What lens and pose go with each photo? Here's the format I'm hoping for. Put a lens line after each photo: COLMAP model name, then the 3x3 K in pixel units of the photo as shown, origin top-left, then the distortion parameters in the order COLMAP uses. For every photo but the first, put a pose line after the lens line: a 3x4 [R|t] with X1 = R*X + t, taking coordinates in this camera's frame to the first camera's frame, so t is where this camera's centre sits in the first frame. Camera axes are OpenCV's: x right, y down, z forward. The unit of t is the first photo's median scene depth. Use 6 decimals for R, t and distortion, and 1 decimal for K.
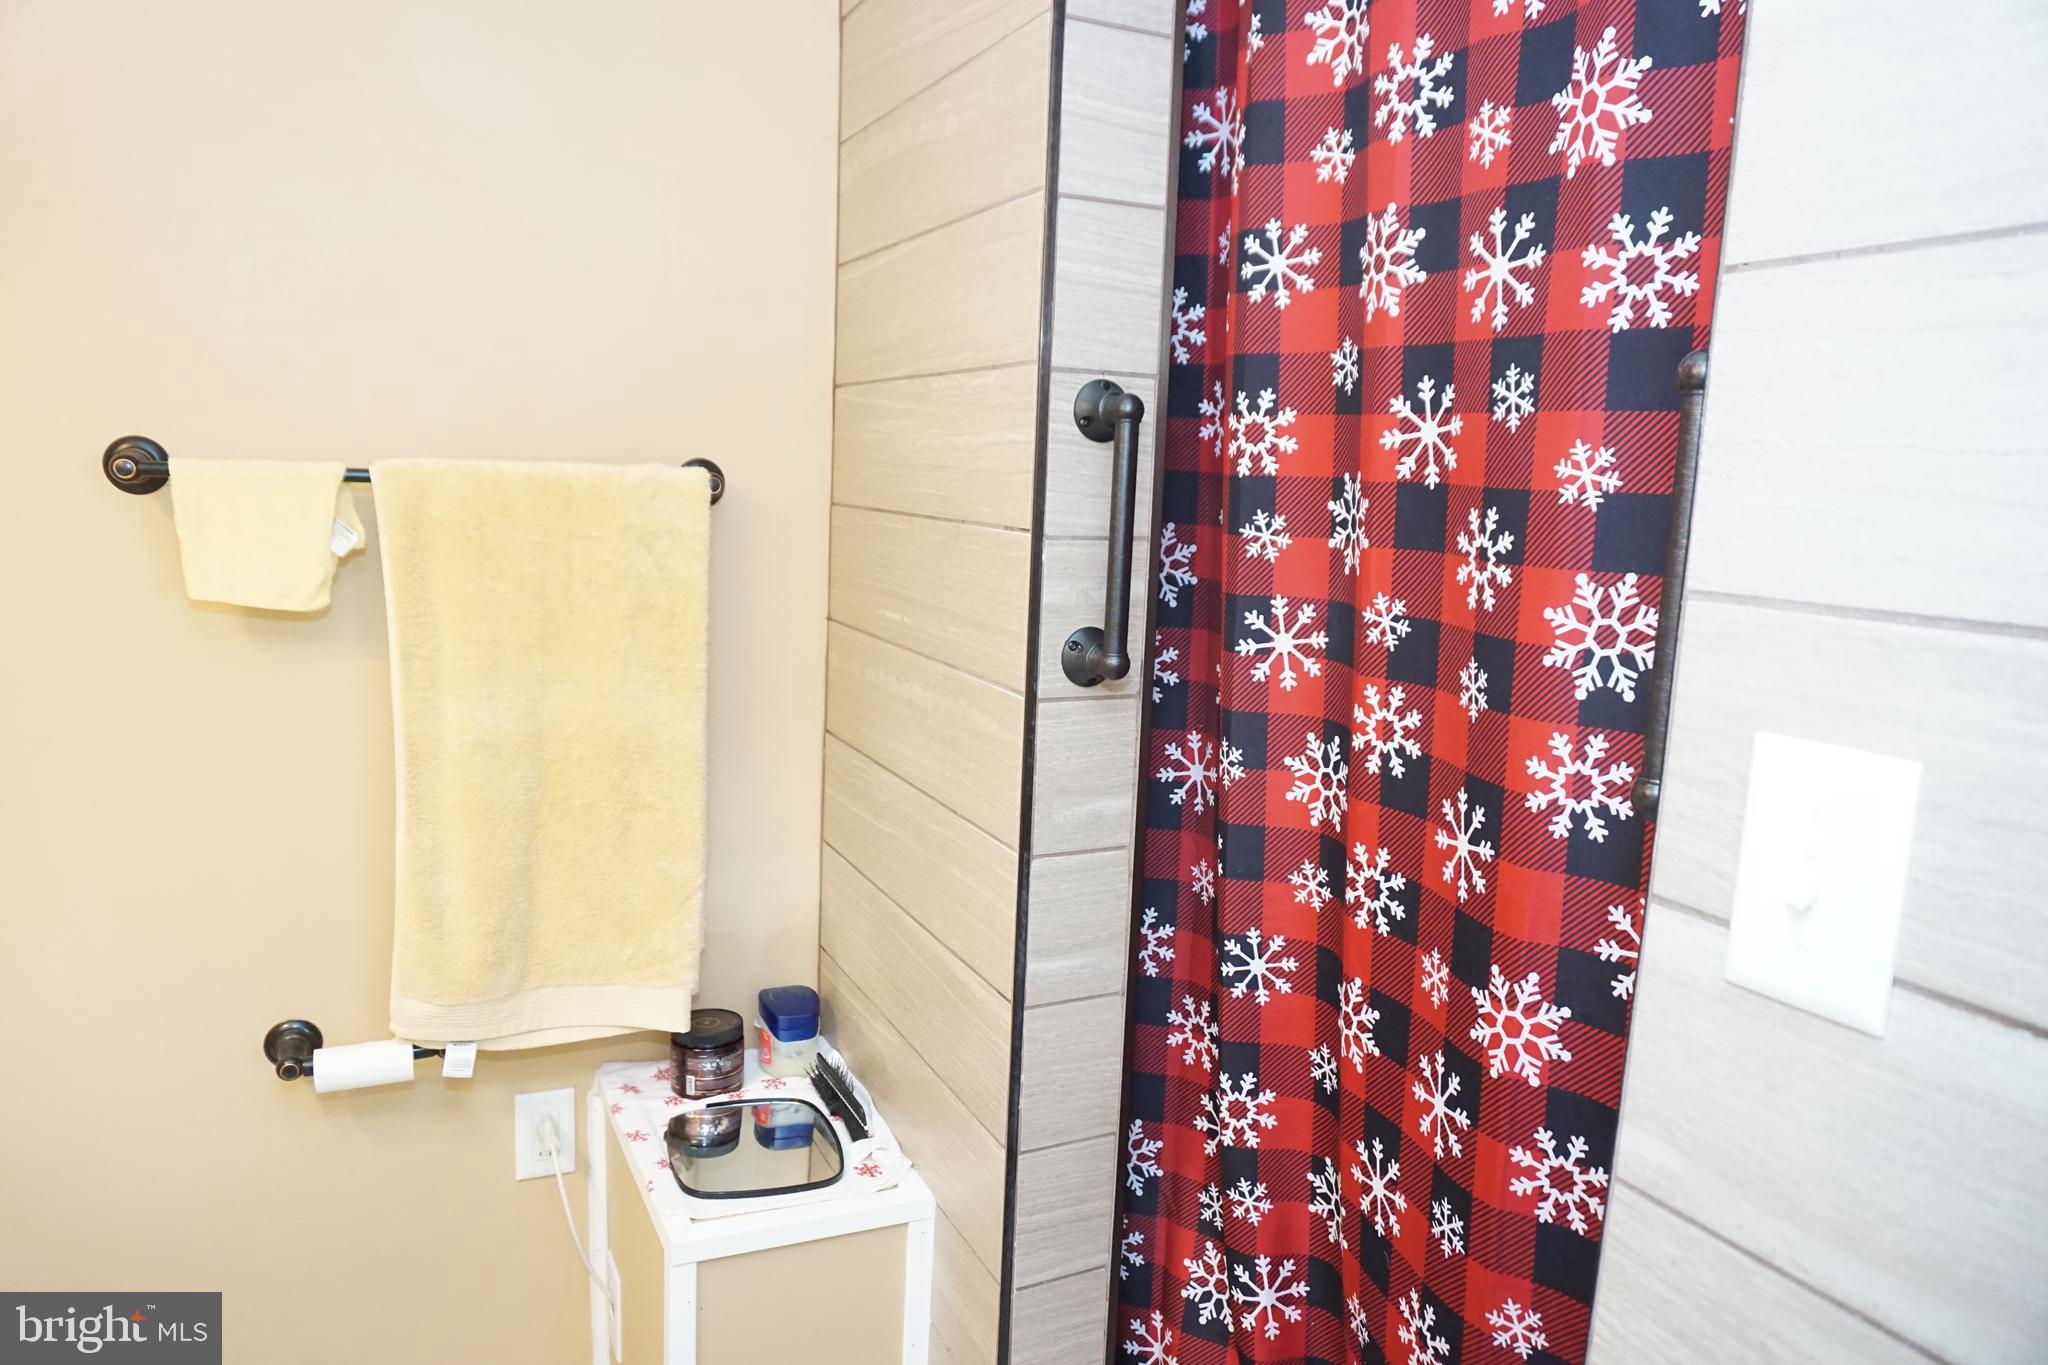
lens RADIAL K [[1368.1, 0, 1015.8], [0, 1368.1, 682.3], [0, 0, 1]] dist [-0.058855, 0.035334]
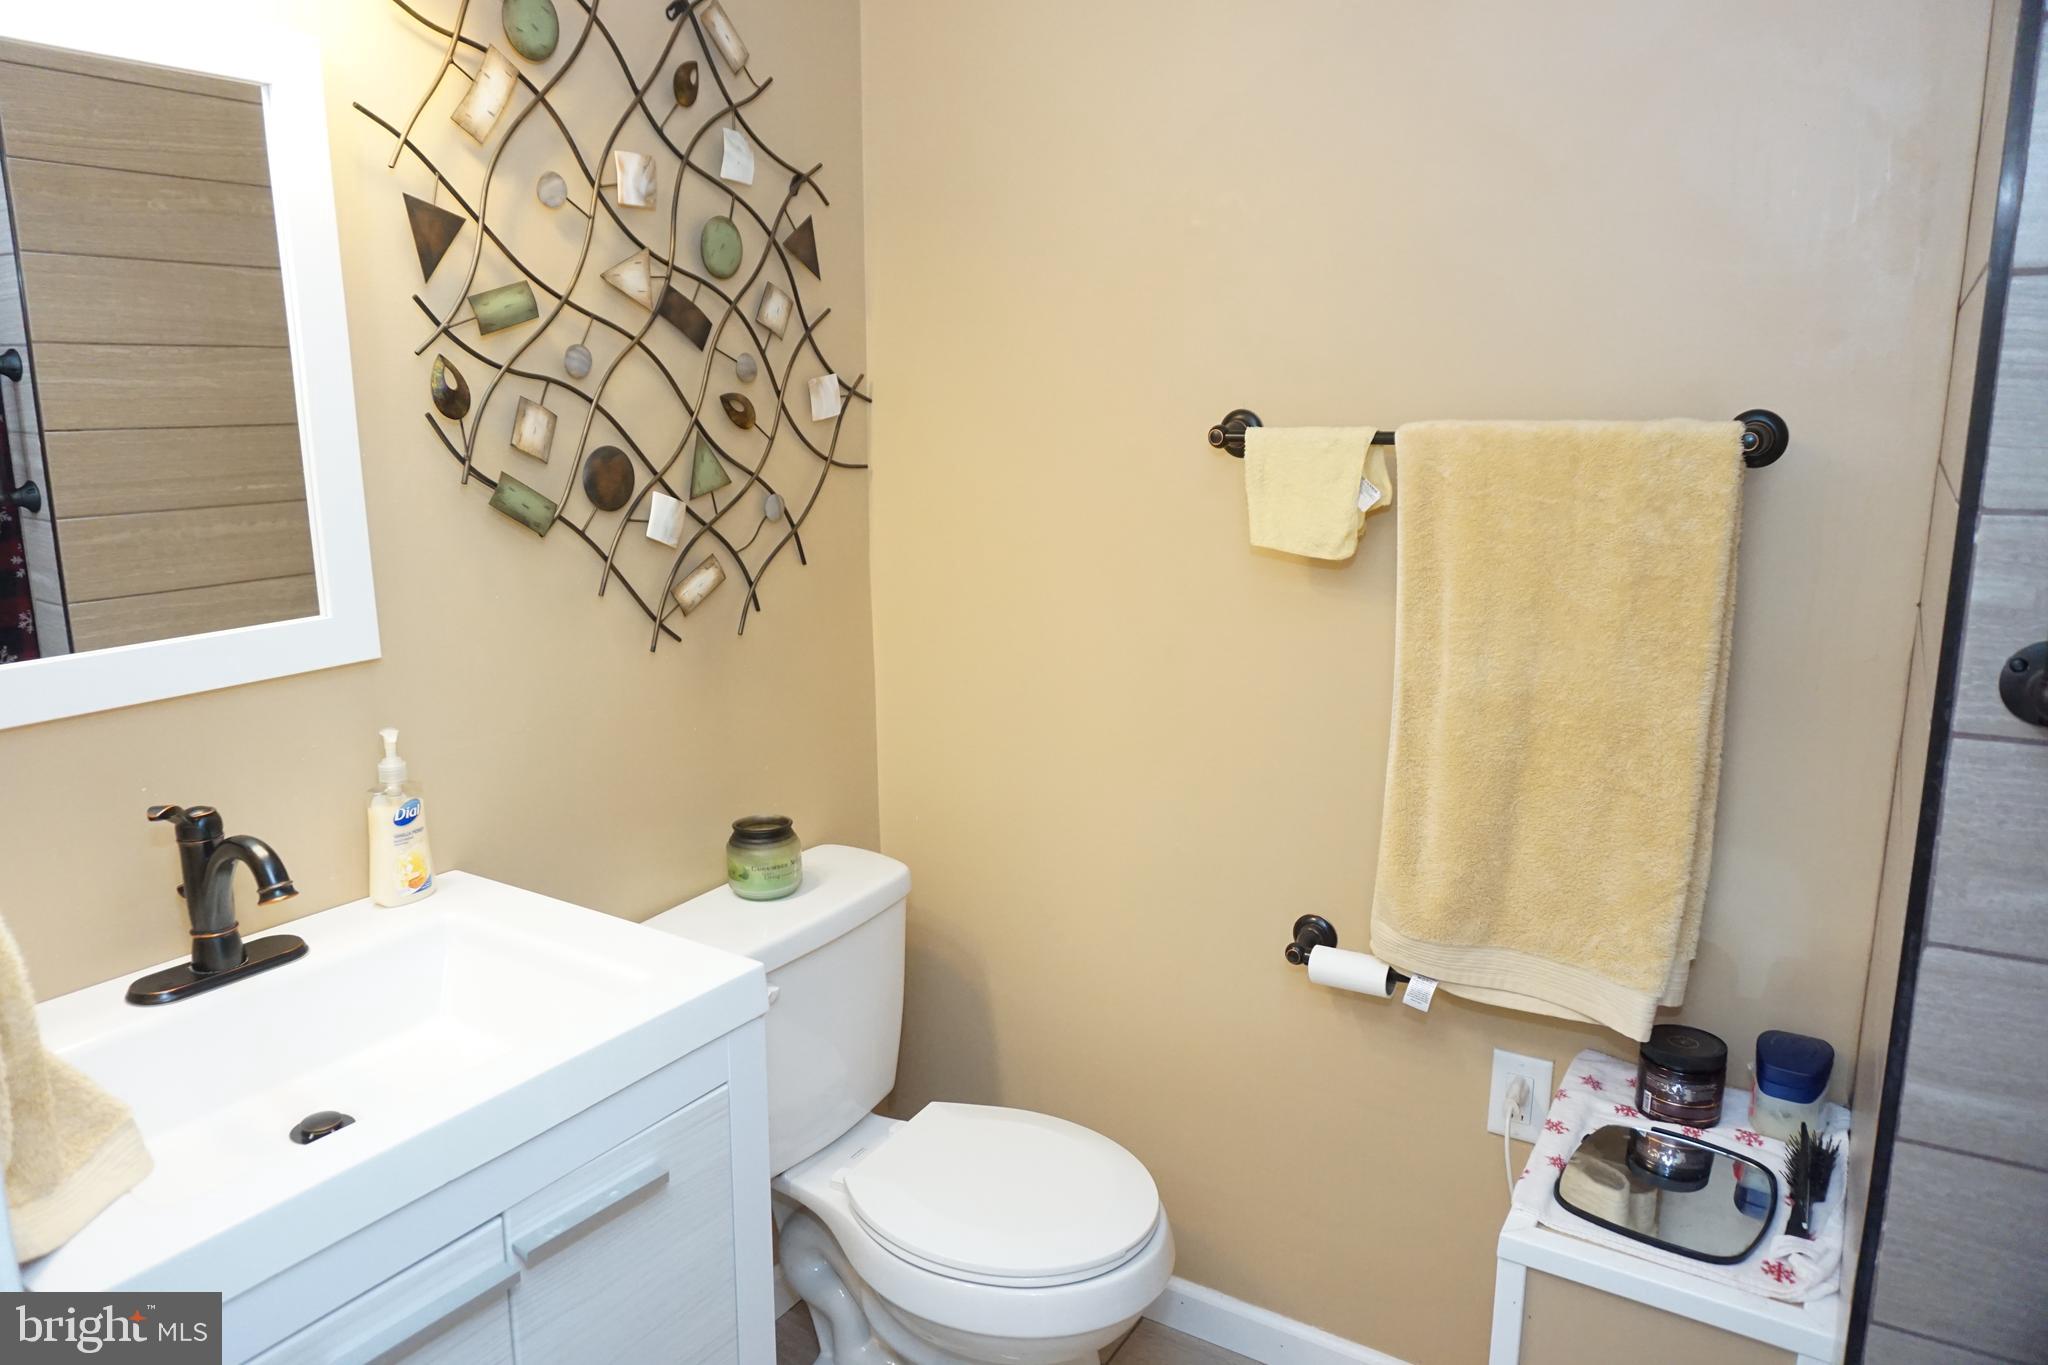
lens RADIAL K [[1368.1, 0, 1013.1], [0, 1368.1, 682.8], [0, 0, 1]] dist [-0.058855, 0.035334]
pose [[0.526352, 0.124073, -0.841166, 0.283656], [-0.093471, 0.991744, 0.087795, -0.024072], [0.845113, 0.032414, 0.533603, 0.157066]]
